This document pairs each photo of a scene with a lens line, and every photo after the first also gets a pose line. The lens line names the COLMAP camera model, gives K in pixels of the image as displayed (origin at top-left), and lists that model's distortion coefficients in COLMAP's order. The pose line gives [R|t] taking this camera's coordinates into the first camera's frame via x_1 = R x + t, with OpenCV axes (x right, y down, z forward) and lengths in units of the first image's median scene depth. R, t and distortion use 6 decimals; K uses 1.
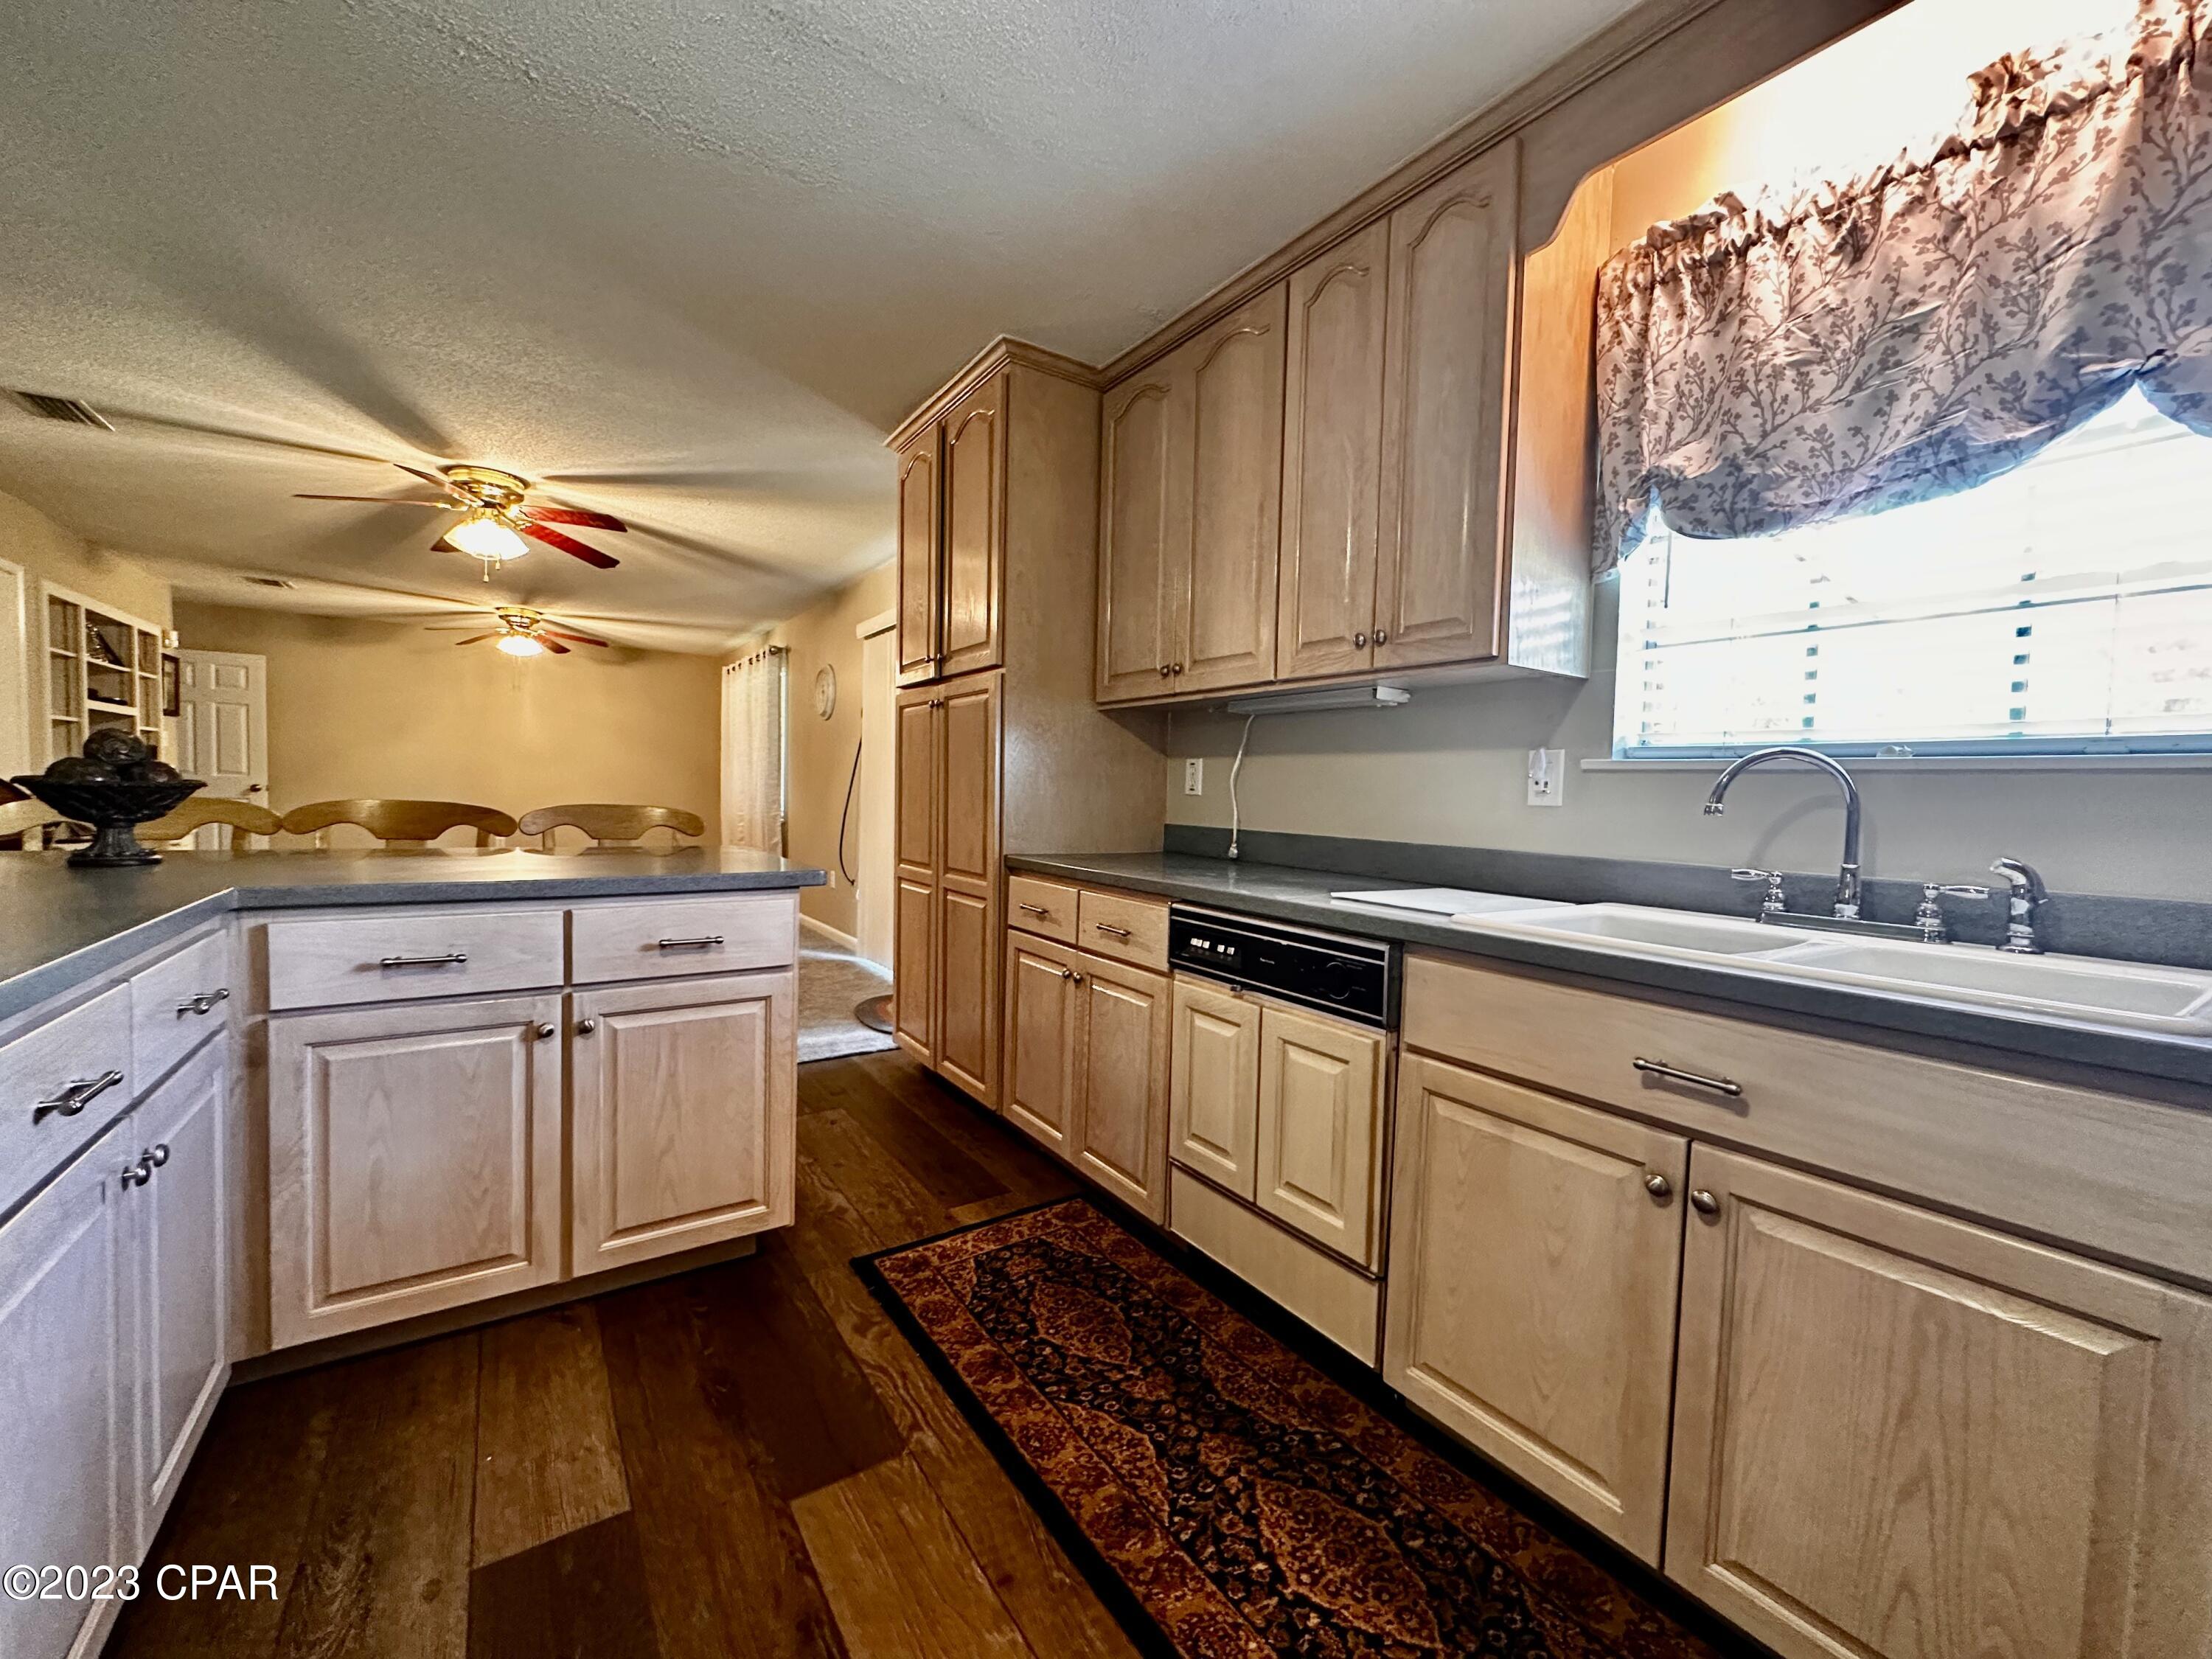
lens RADIAL K [[880.8, 0, 1106.4], [0, 880.8, 827.4], [0, 0, 1]] dist [-0.000447, -0.000398]
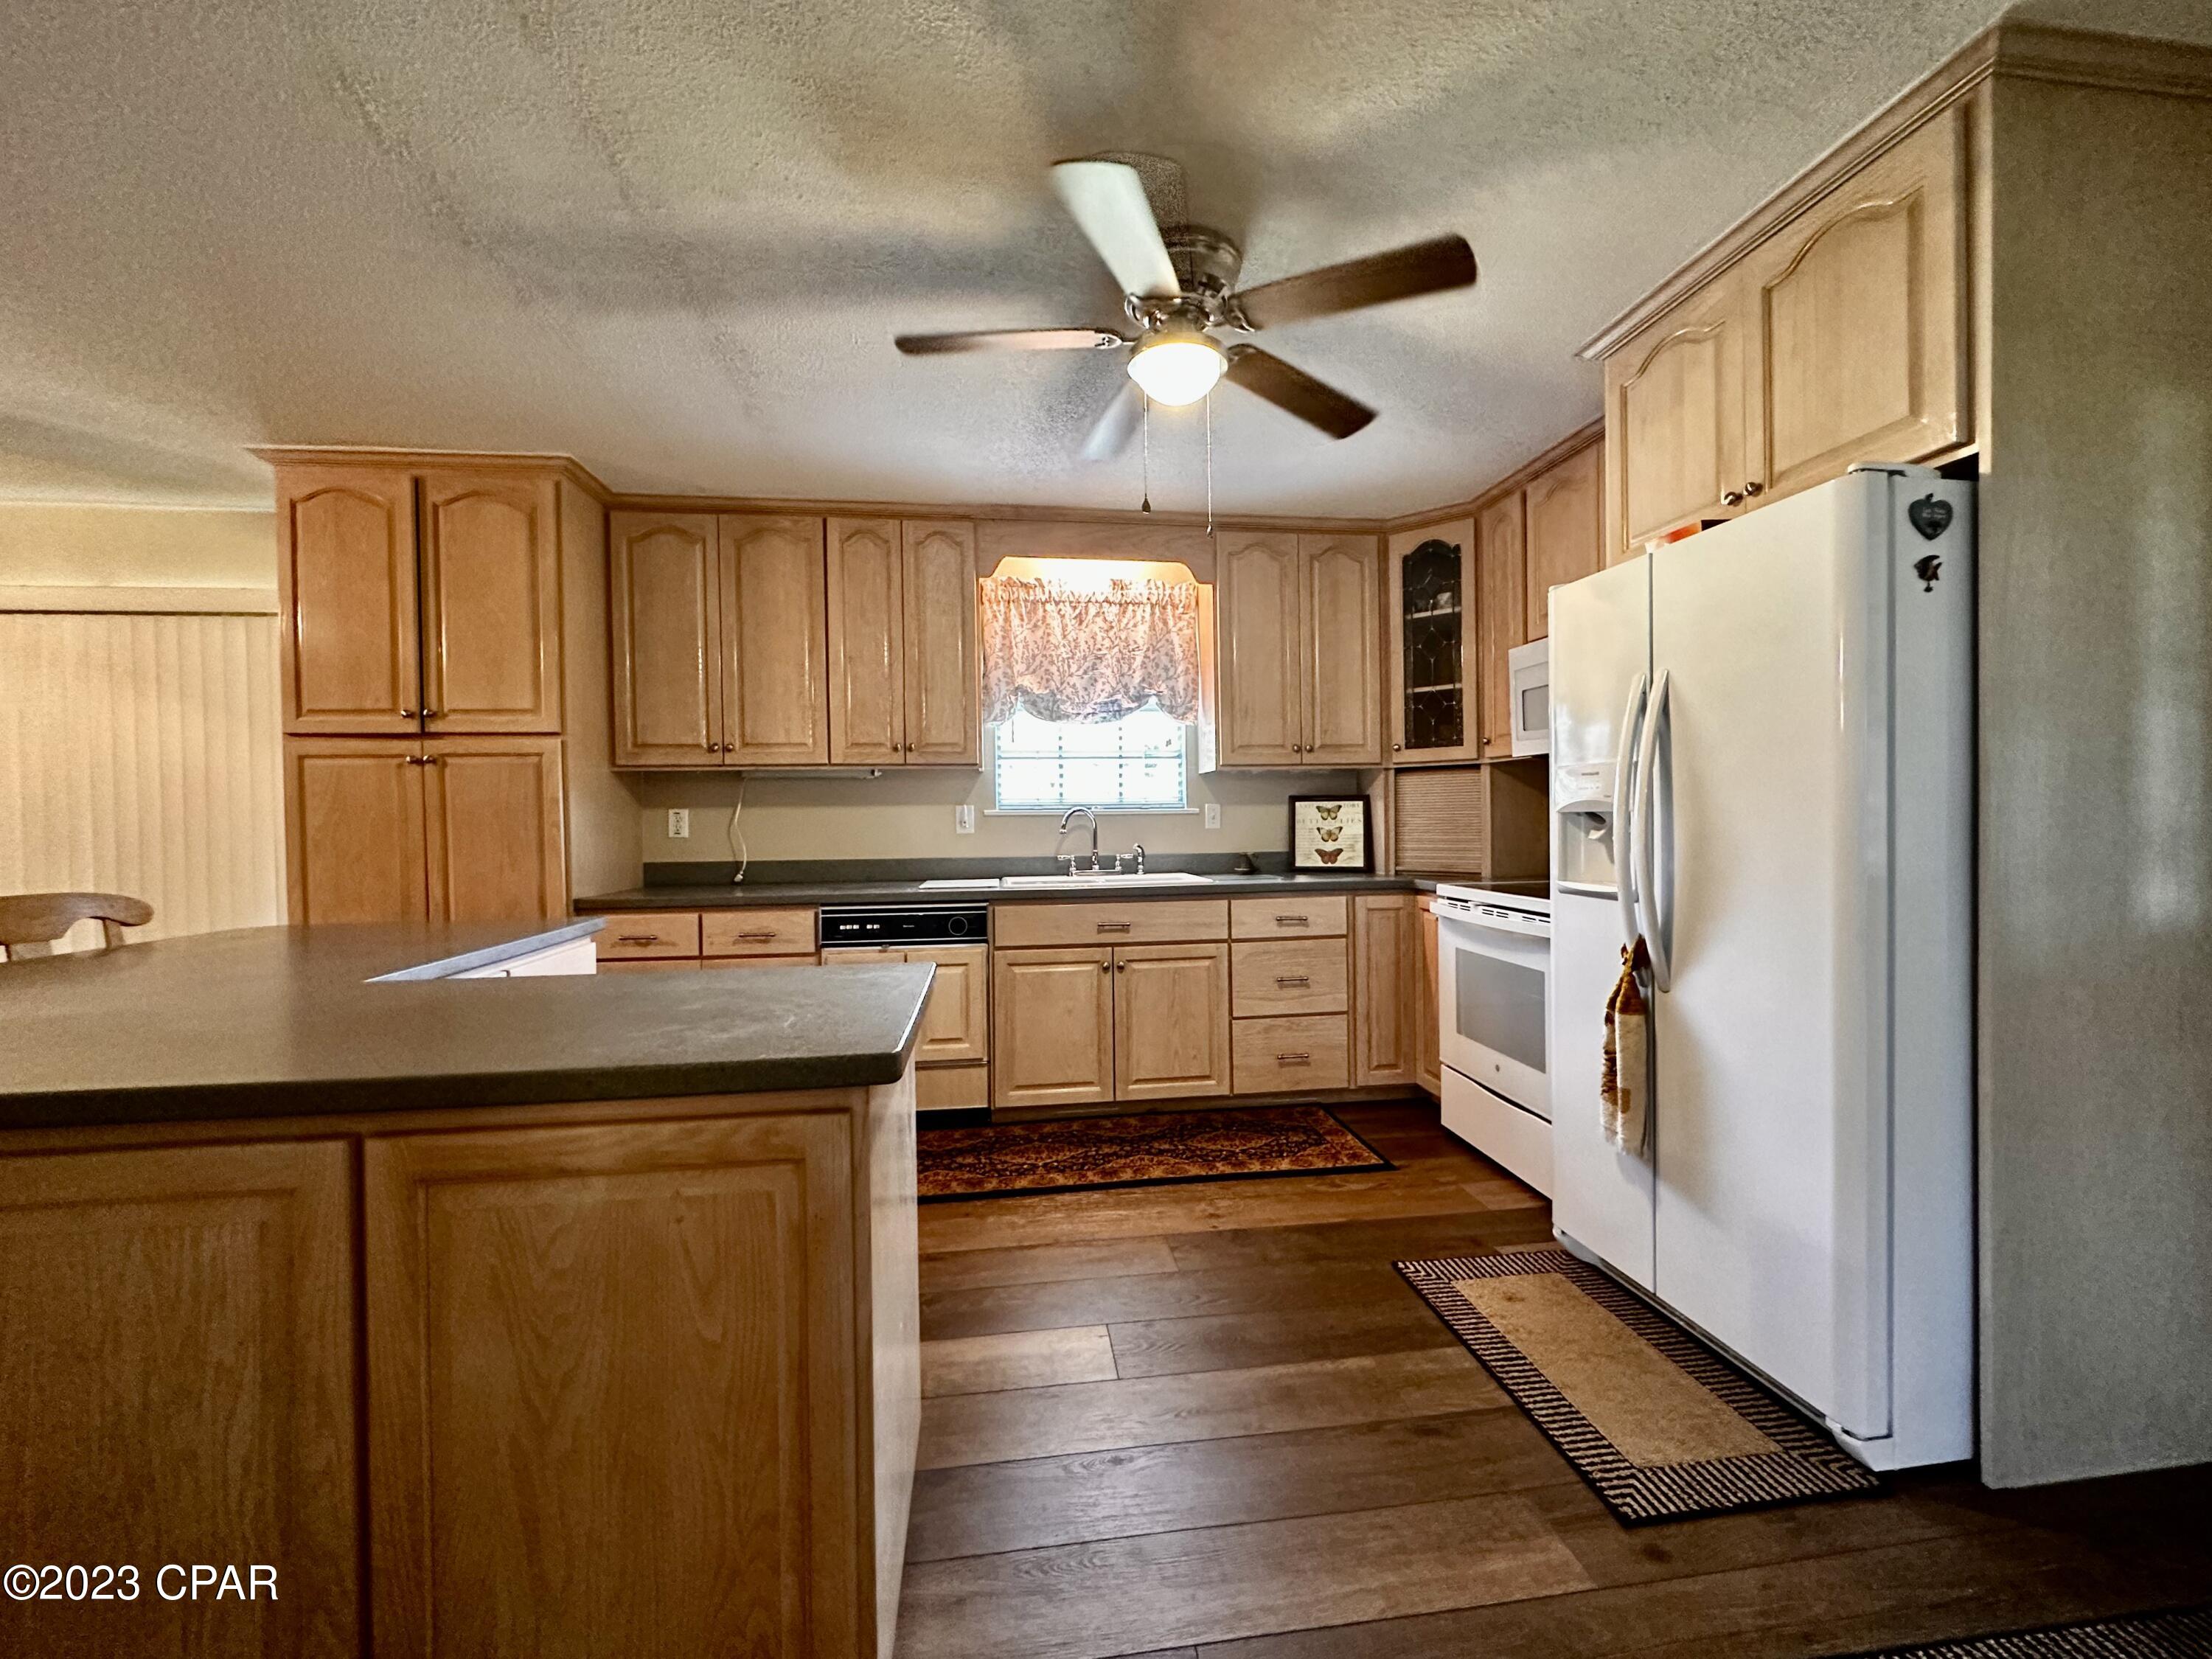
lens RADIAL K [[880.8, 0, 1107.7], [0, 880.8, 824.6], [0, 0, 1]] dist [-0.000447, -0.000398]
pose [[0.450467, -0.042443, 0.891784, -1.325078], [0.062518, 0.997917, 0.015915, -0.066097], [-0.890601, 0.048583, 0.452182, -0.220439]]
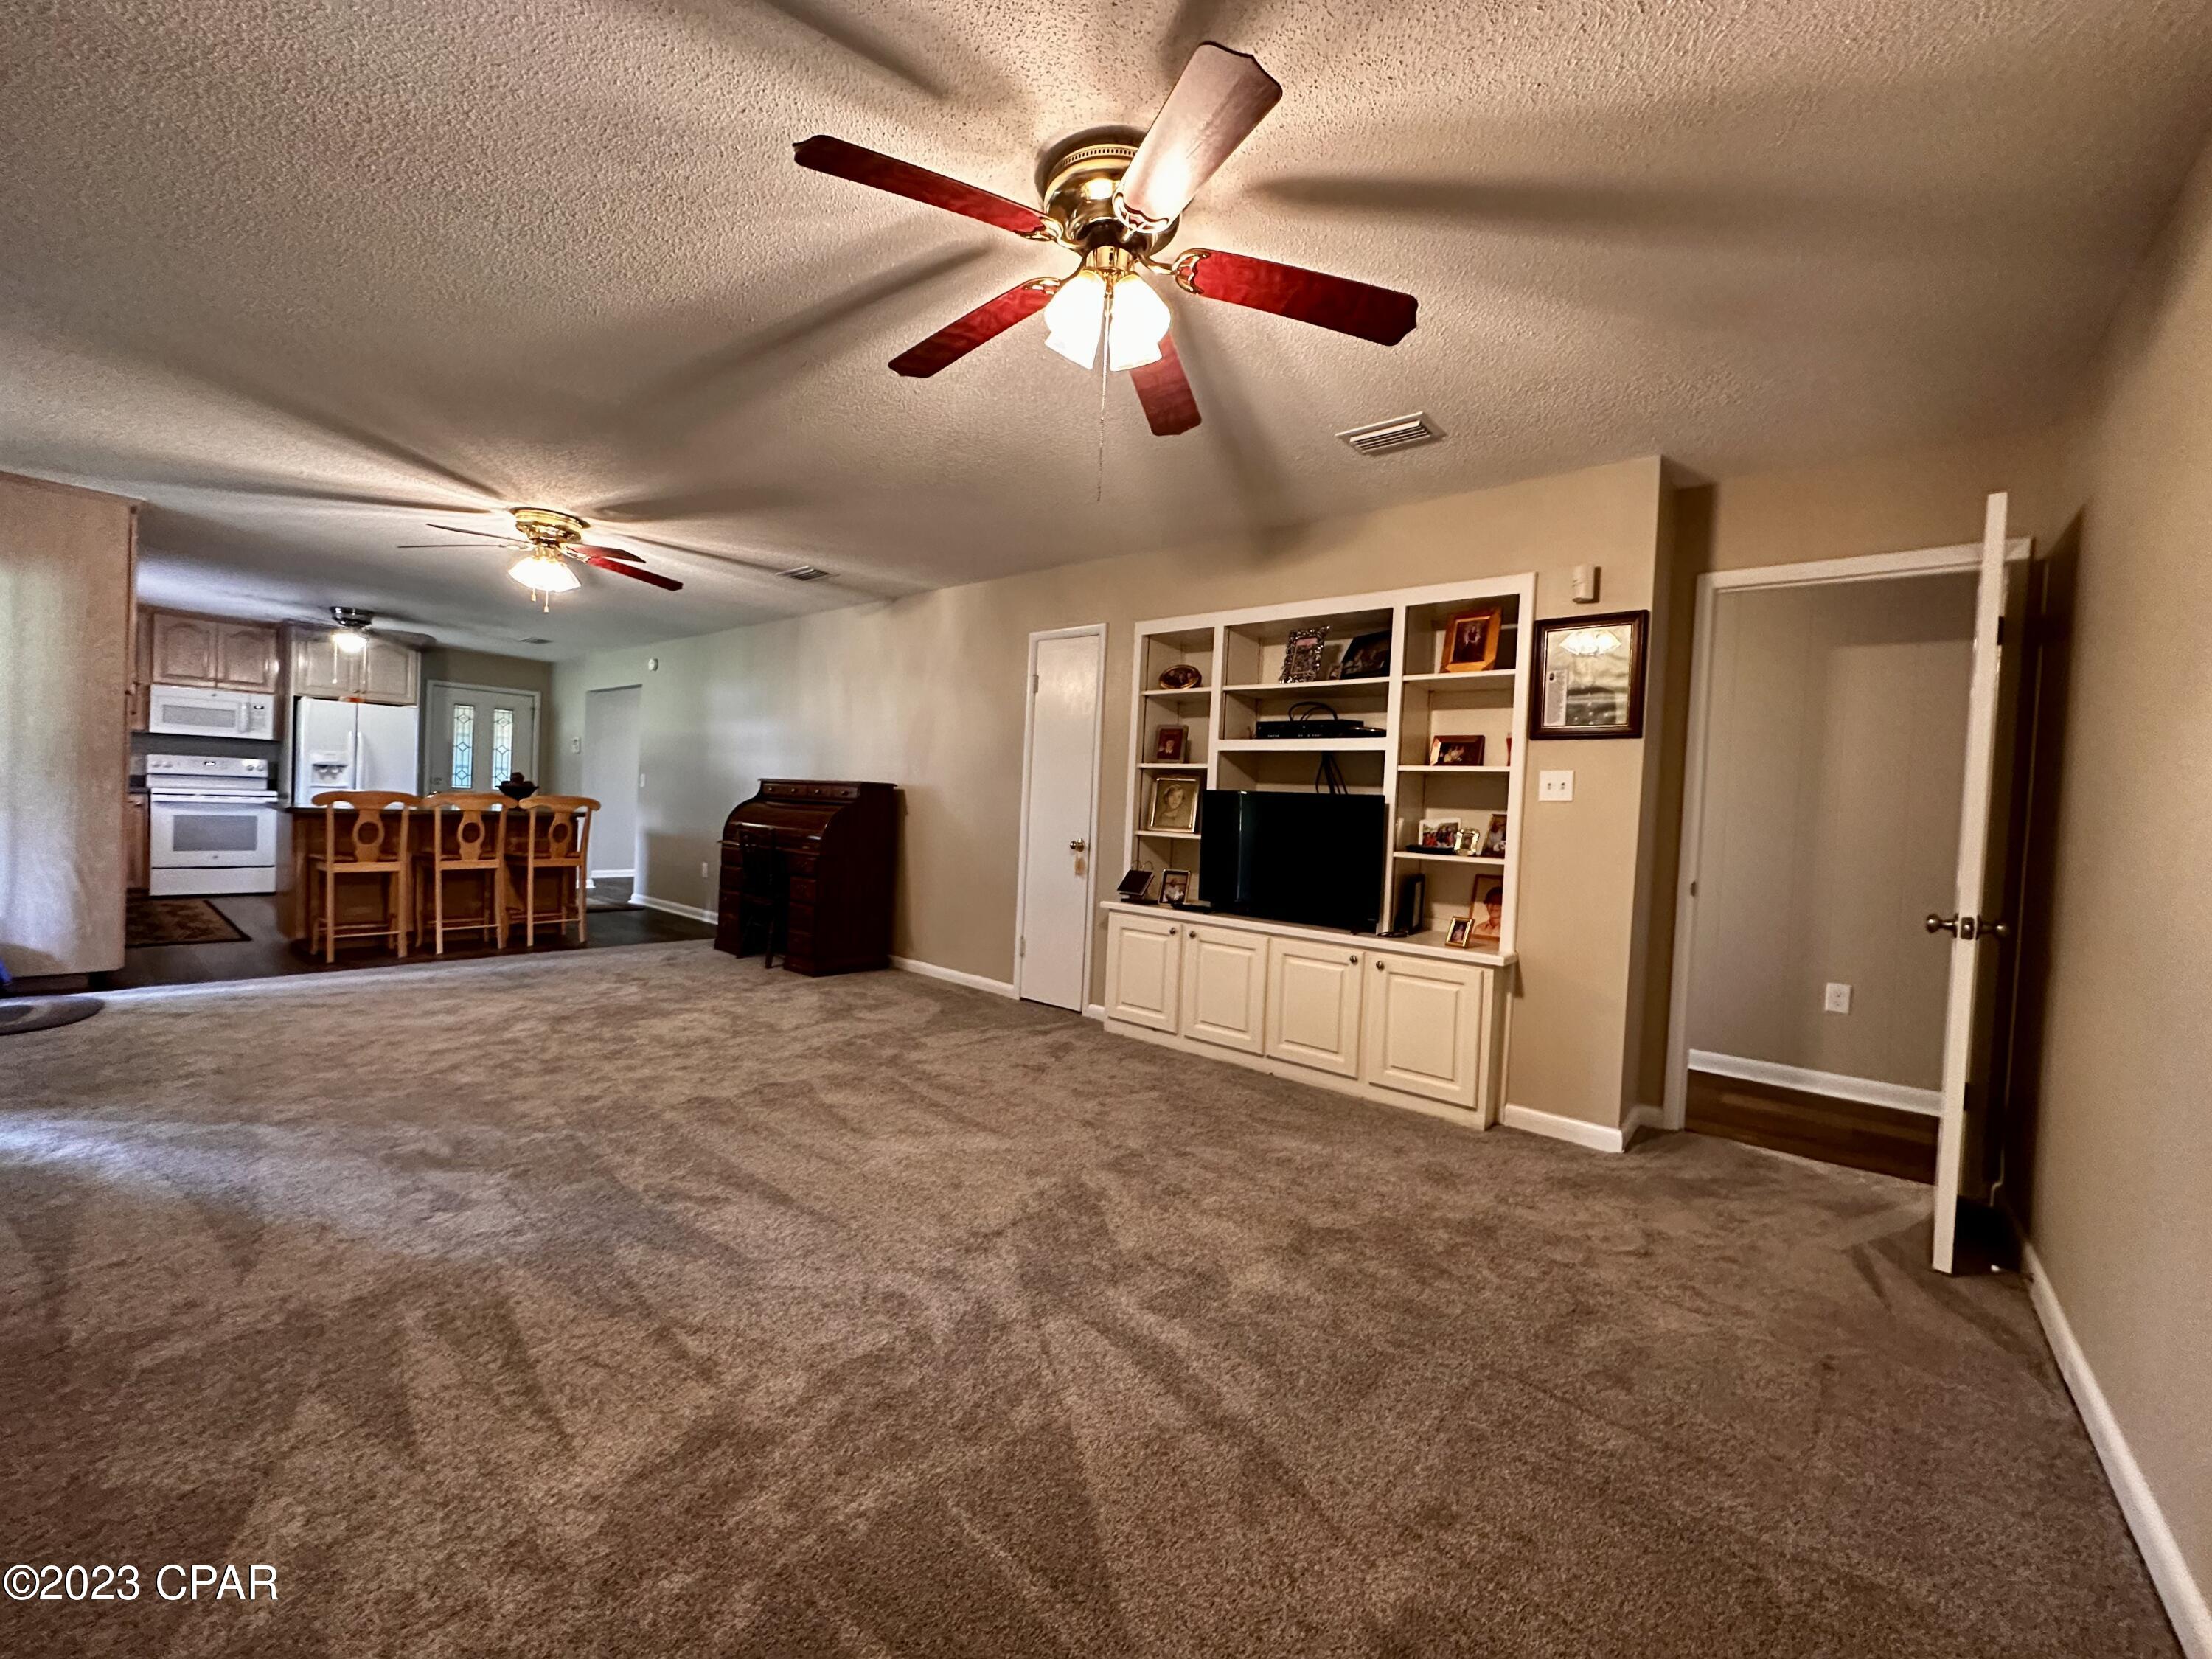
lens RADIAL K [[880.8, 0, 1109.0], [0, 880.8, 825.4], [0, 0, 1]] dist [-0.000447, -0.000398]
pose [[-0.958407, -0.067373, -0.277339, -2.580677], [-0.086894, 0.994487, 0.058695, -0.336440], [0.271856, 0.080353, -0.958978, 5.393678]]
